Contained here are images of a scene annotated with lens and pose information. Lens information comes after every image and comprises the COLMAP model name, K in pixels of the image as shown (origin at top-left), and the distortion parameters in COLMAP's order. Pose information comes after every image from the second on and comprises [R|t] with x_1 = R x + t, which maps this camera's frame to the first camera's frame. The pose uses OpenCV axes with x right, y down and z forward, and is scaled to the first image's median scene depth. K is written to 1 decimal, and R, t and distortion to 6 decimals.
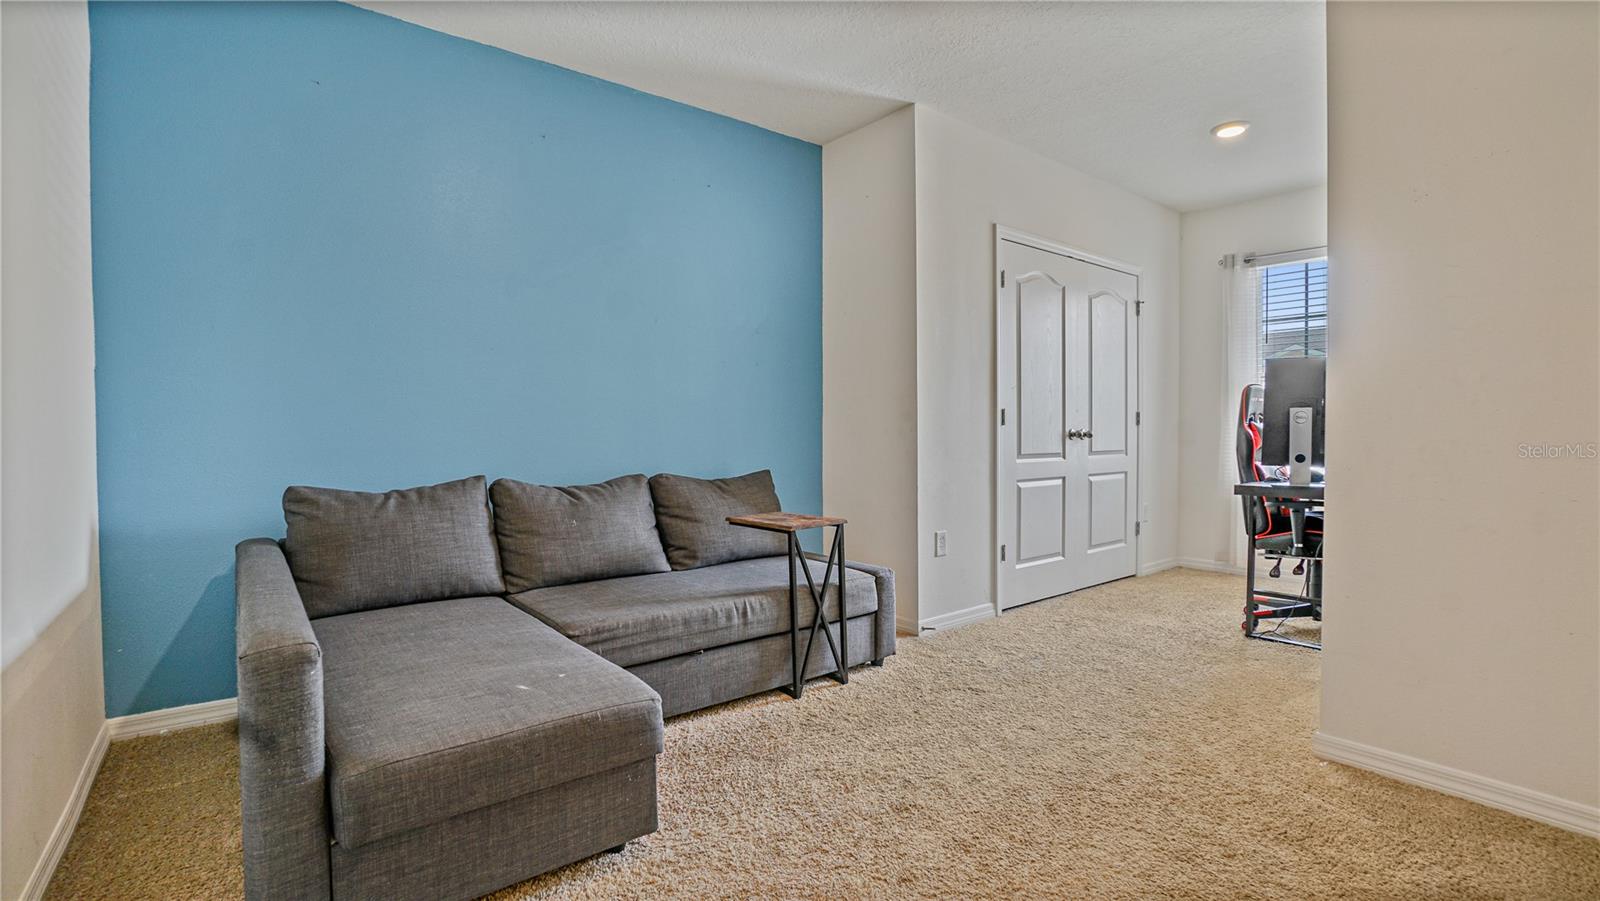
lens RADIAL K [[720.2, 0, 799.8], [0, 720.2, 444.2], [0, 0, 1]] dist [-0.048370, 0.013351]
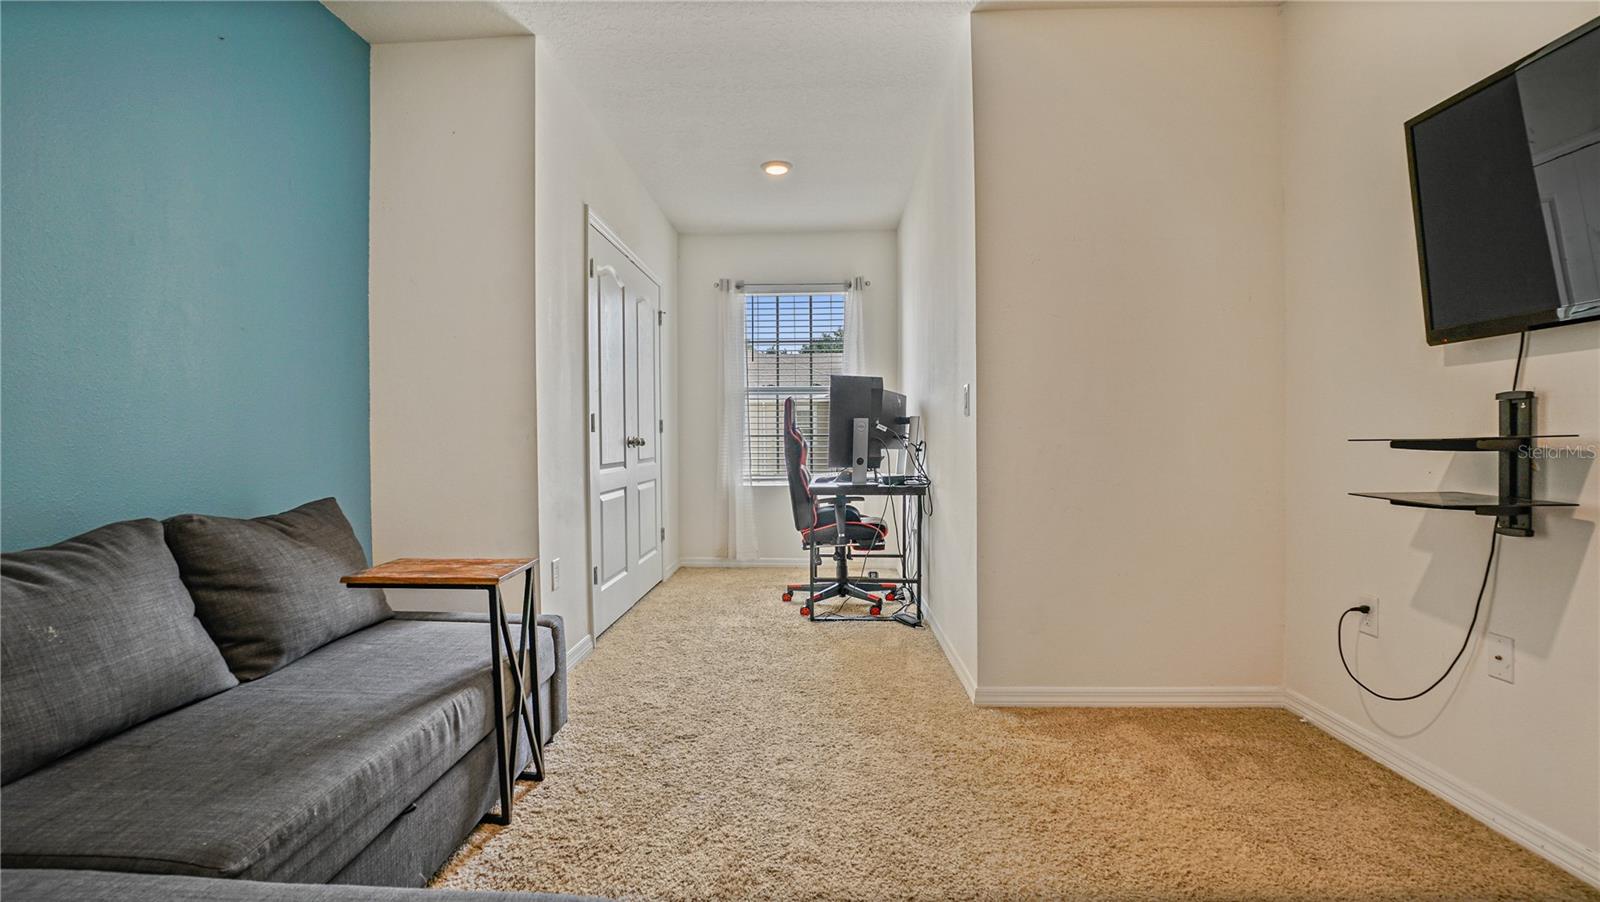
lens RADIAL K [[724.6, 0, 799.7], [0, 724.6, 443.4], [0, 0, 1]] dist [-0.044755, 0.005167]
pose [[0.671200, -0.005463, 0.741256, -0.283989], [0.014305, 0.999882, -0.005583, -0.004931], [-0.741138, 0.014351, 0.671199, 0.285293]]
